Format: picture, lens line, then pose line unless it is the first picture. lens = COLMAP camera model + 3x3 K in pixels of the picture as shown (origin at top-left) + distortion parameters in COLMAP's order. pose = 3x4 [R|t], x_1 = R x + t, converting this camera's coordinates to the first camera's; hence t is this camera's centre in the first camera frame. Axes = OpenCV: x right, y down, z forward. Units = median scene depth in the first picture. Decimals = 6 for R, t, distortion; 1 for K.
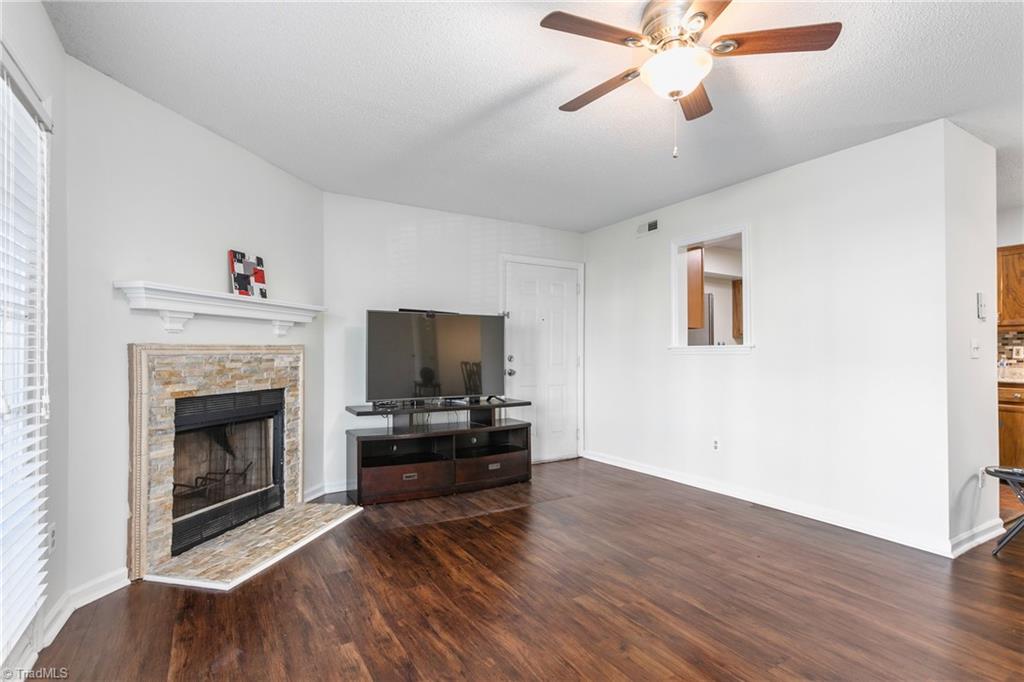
lens RADIAL K [[501.4, 0, 512.0], [0, 501.4, 355.7], [0, 0, 1]] dist [0.002140, 0.000683]
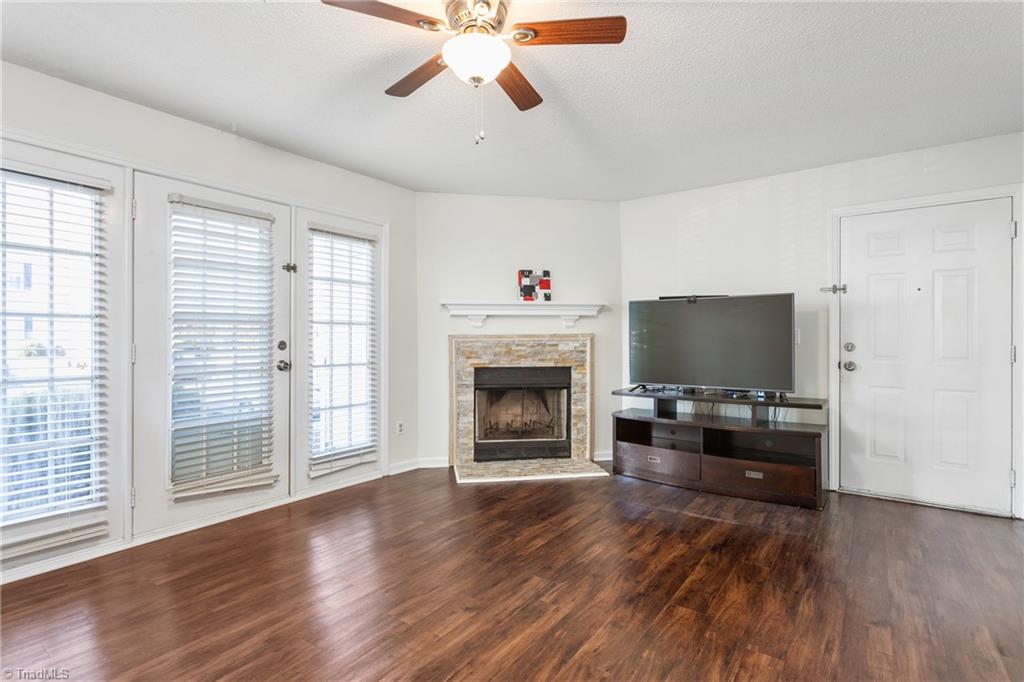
lens RADIAL K [[491.6, 0, 507.6], [0, 491.6, 347.1], [0, 0, 1]] dist [0.001224, 0.000983]
pose [[0.380679, 0.010734, -0.924645, 0.715323], [-0.004004, 0.999942, 0.009959, 0.001210], [0.924699, -0.000088, 0.380700, 0.387577]]
